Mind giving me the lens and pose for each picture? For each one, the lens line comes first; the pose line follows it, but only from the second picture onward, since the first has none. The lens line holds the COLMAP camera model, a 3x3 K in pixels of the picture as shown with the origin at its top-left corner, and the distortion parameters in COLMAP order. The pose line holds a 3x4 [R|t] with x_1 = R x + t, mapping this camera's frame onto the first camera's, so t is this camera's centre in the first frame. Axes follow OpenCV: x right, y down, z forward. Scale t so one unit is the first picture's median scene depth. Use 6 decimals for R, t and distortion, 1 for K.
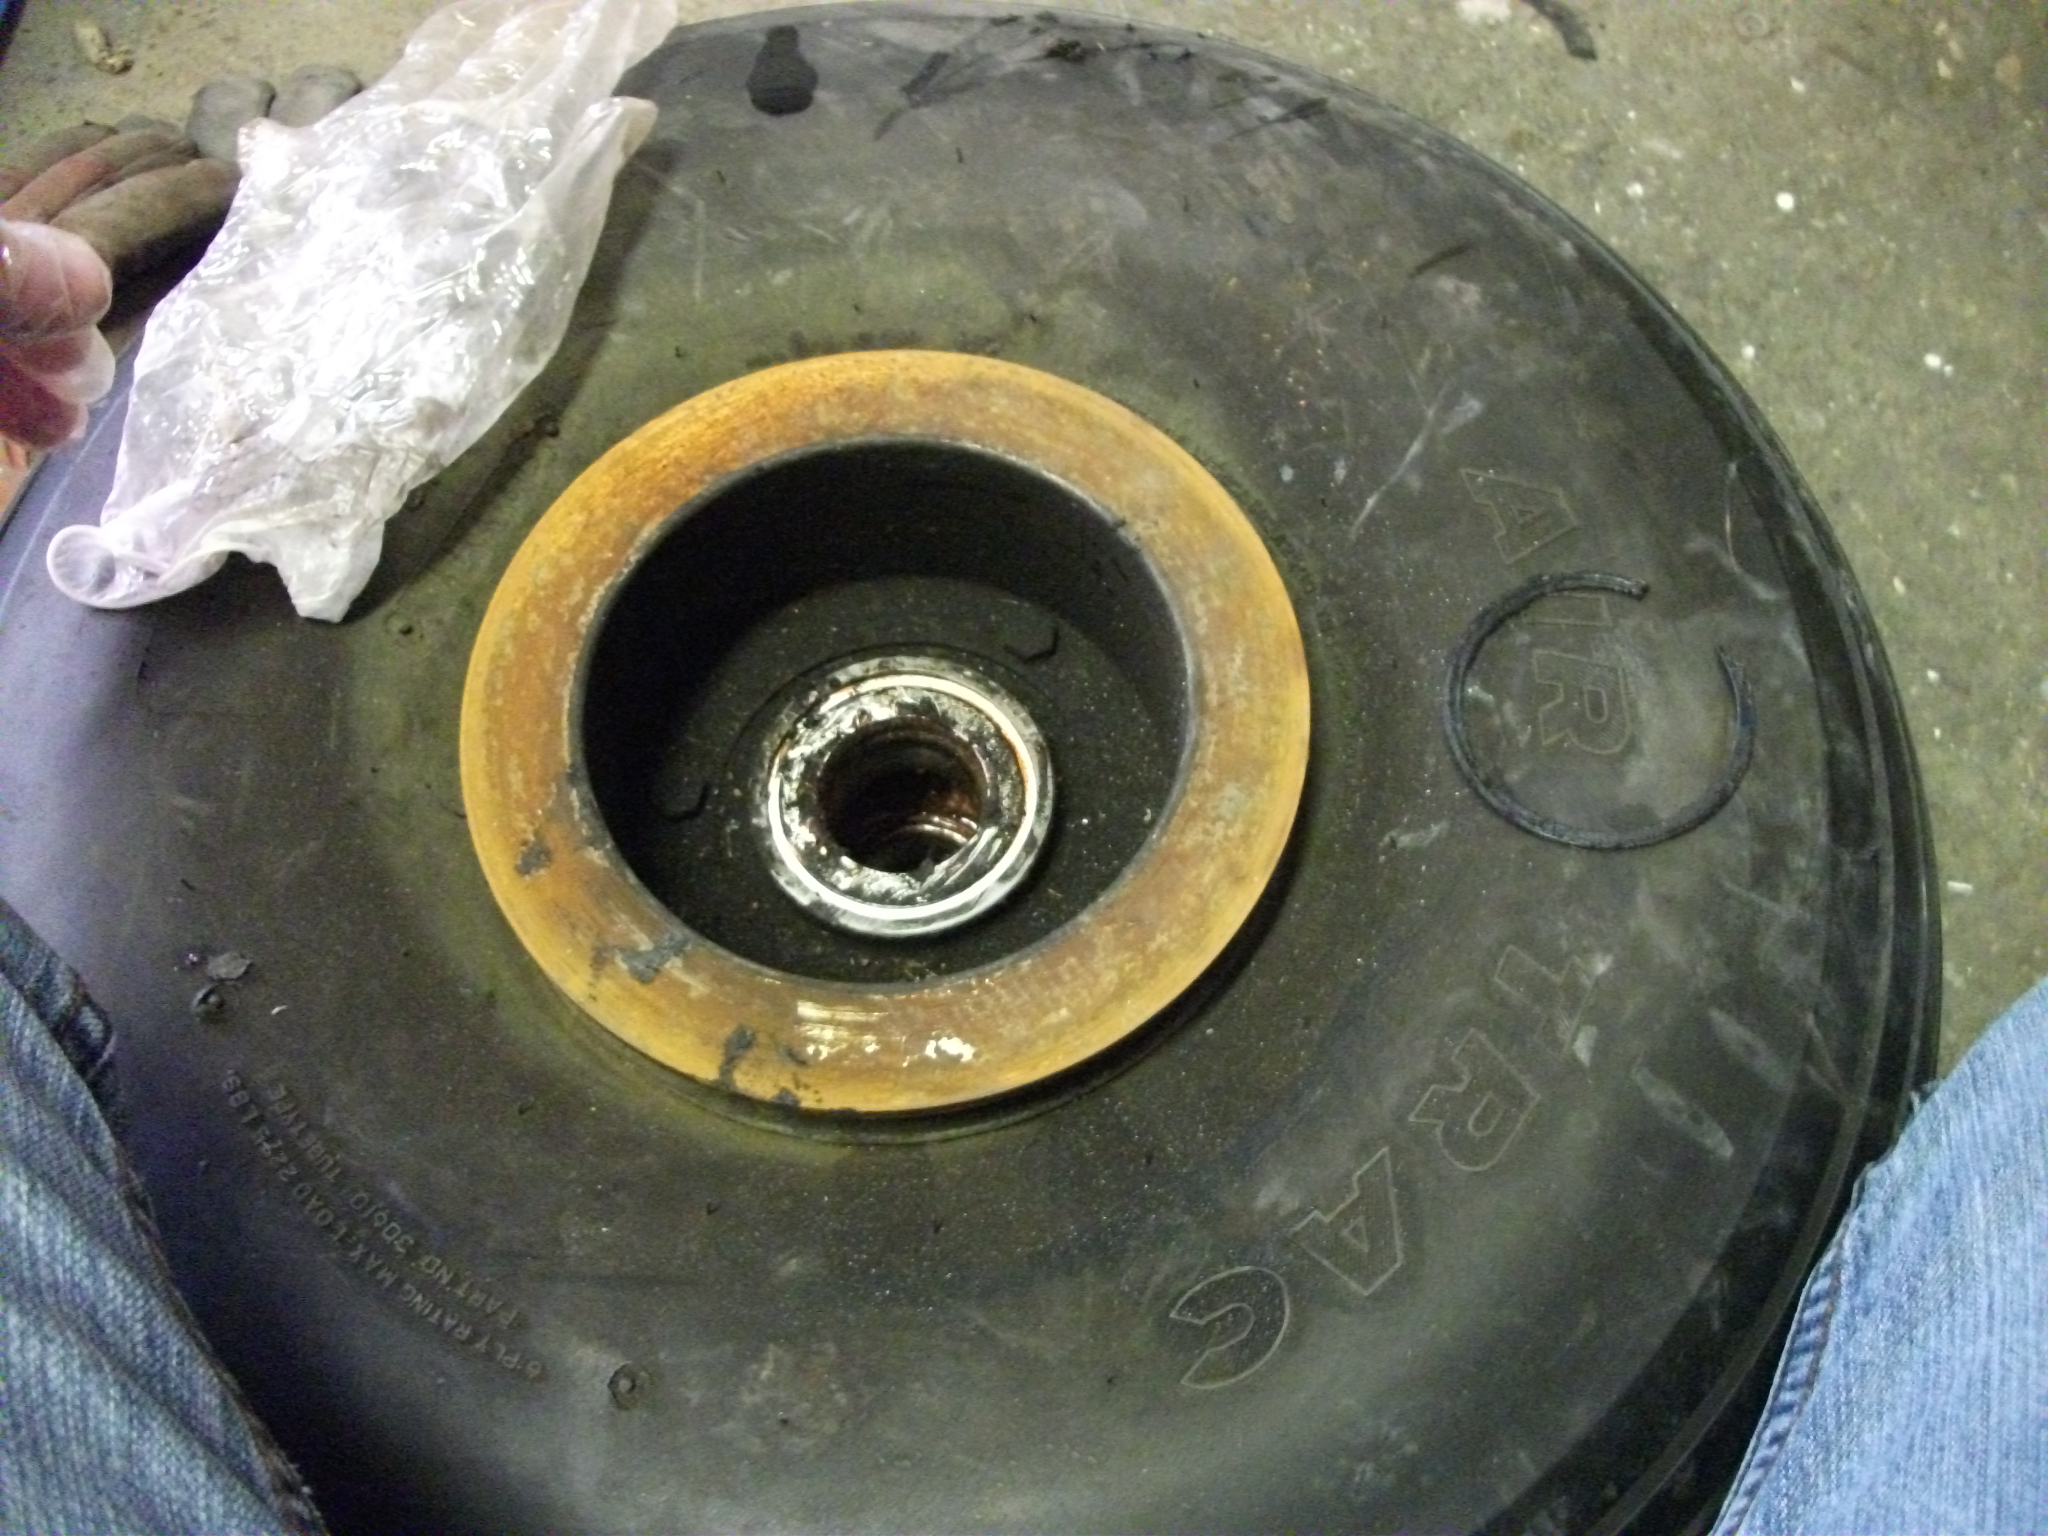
lens RADIAL K [[1895.0, 0, 1032.1], [0, 1895.0, 765.8], [0, 0, 1]] dist [-0.119828, 0.013882]
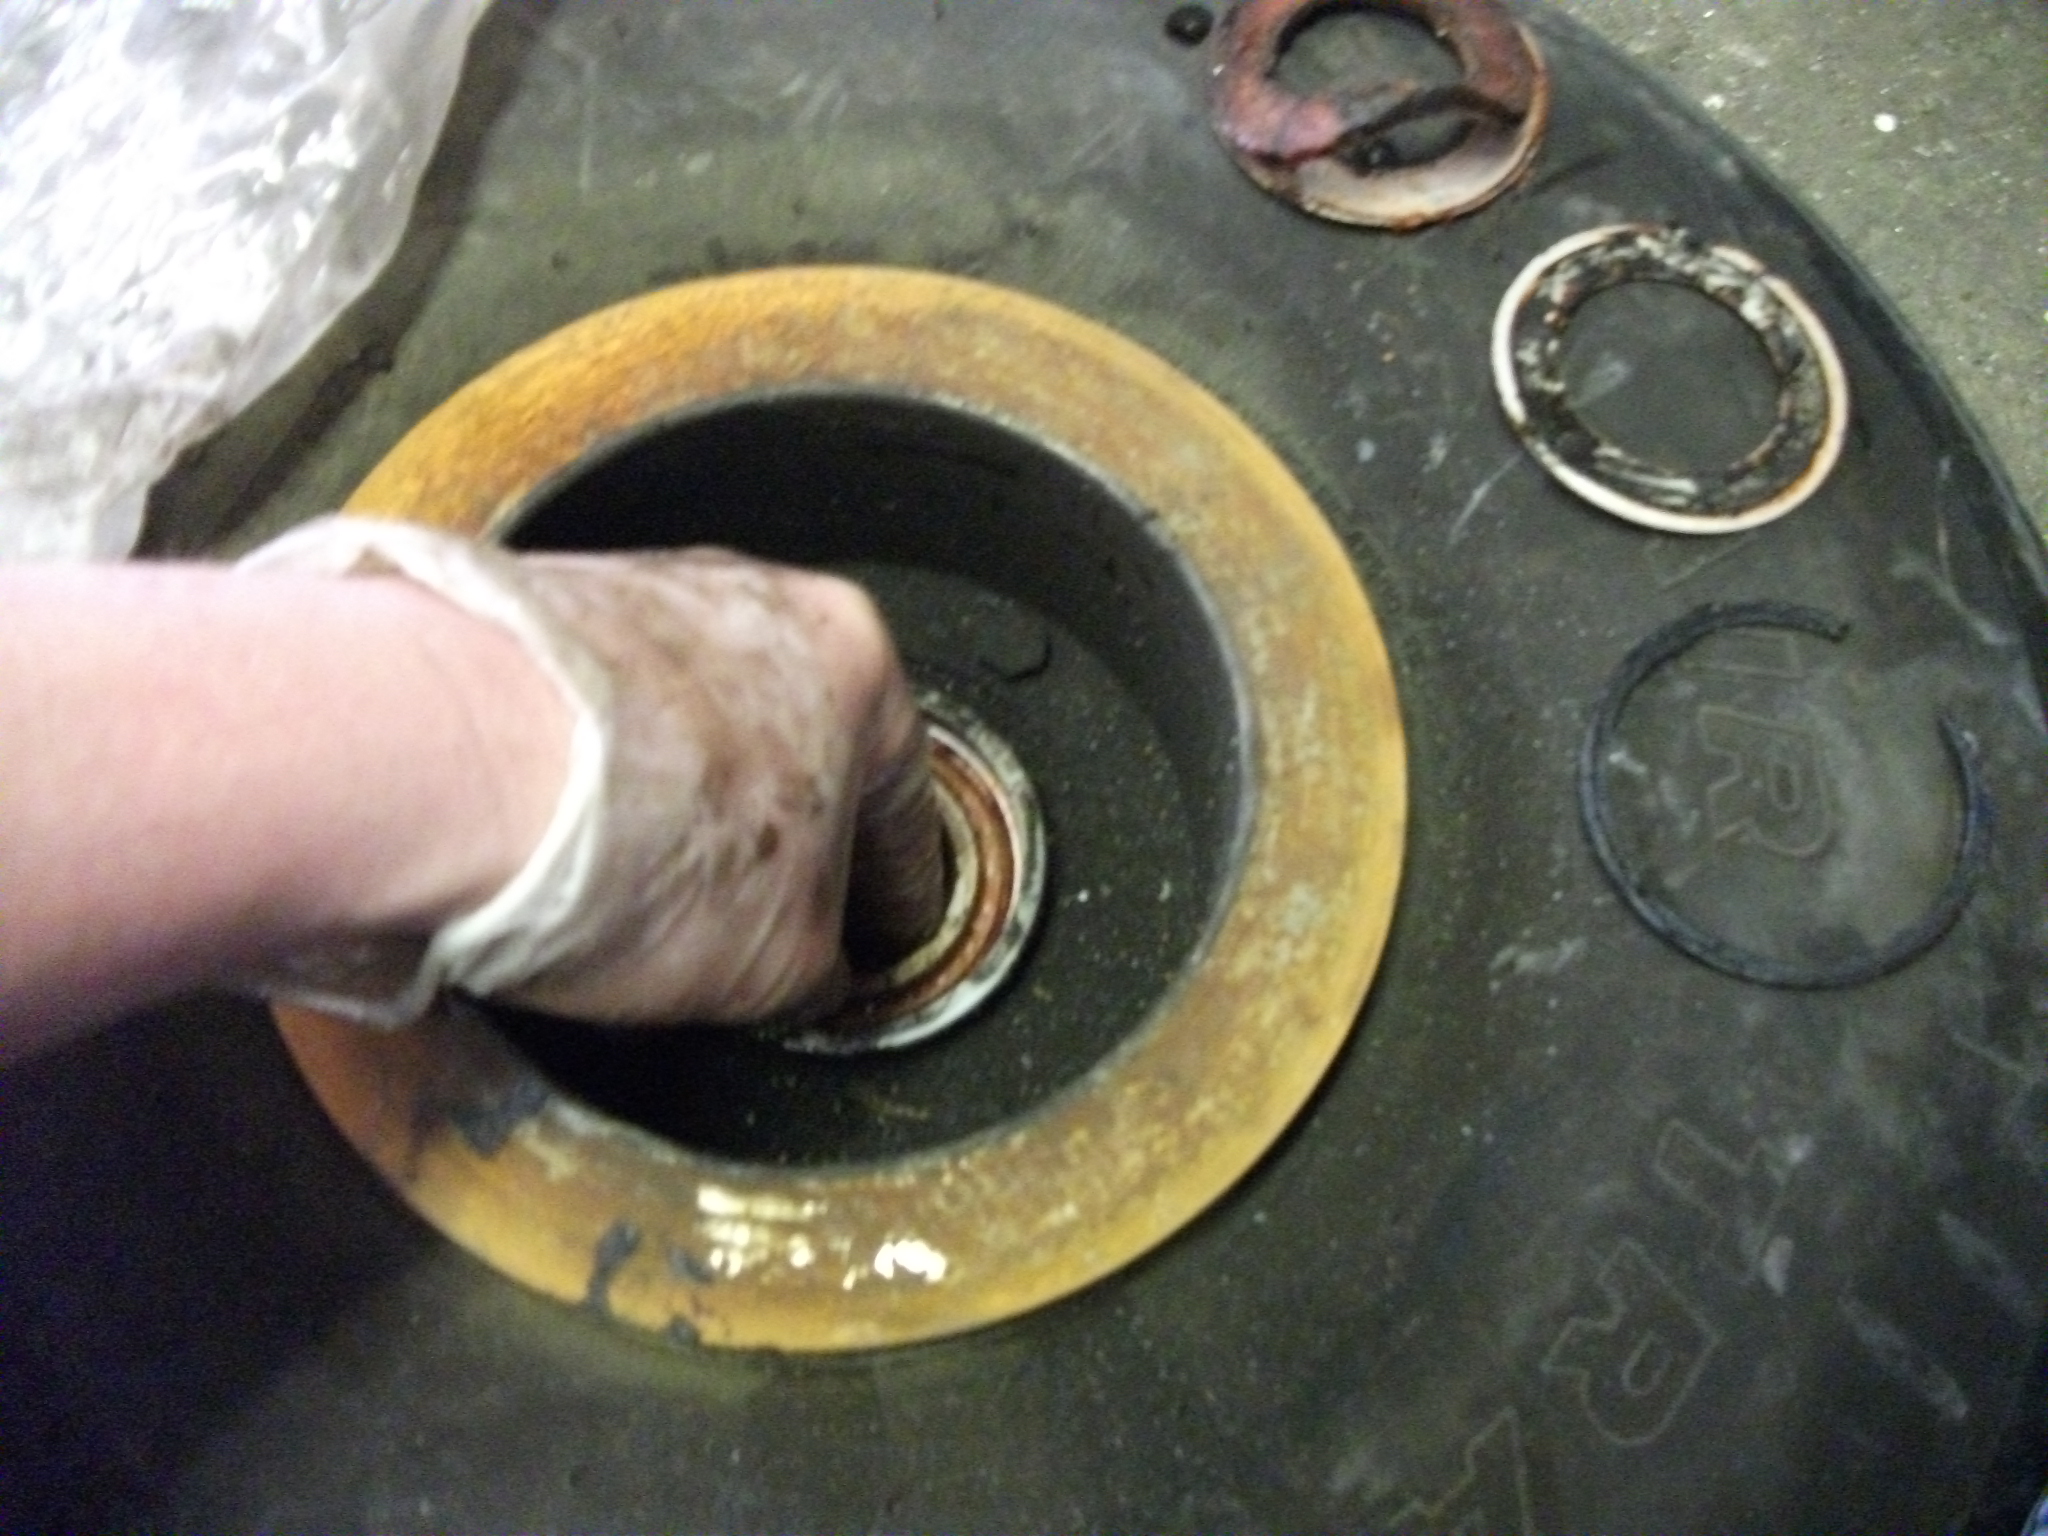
lens RADIAL K [[1895.0, 0, 1032.1], [0, 1895.0, 765.8], [0, 0, 1]] dist [-0.119828, 0.013882]
pose [[0.998814, 0.022925, 0.042964, -0.029551], [-0.024969, 0.998551, 0.047666, -0.066151], [-0.041809, -0.048682, 0.997939, 0.267020]]
